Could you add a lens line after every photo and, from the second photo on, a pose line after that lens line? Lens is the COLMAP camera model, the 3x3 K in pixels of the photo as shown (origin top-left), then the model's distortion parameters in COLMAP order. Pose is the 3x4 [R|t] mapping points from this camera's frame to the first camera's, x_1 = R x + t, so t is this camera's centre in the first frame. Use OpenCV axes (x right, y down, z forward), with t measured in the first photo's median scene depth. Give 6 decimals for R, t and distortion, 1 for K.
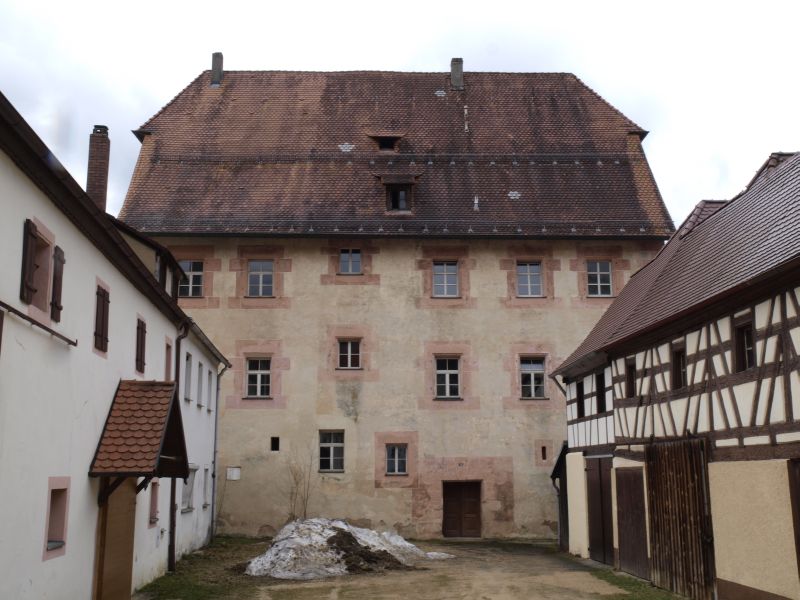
lens RADIAL K [[959.6, 0, 399.2], [0, 959.6, 296.2], [0, 0, 1]] dist [-0.007911, 0.000000]
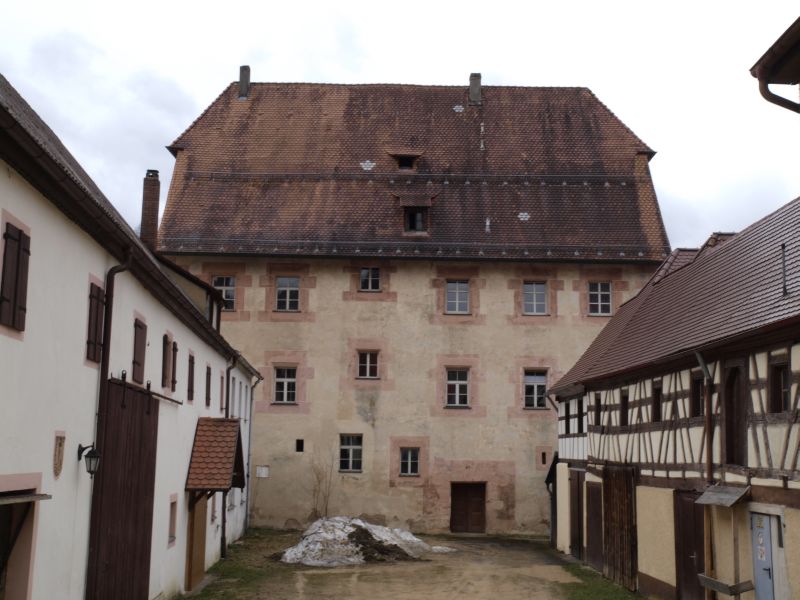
lens RADIAL K [[1087.8, 0, 399.4], [0, 1087.8, 303.5], [0, 0, 1]] dist [0.006528, 0.000000]
pose [[0.999623, 0.015211, -0.022857, 0.011210], [-0.014154, 0.998854, 0.045726, -0.067211], [0.023526, -0.045386, 0.998692, -0.236818]]
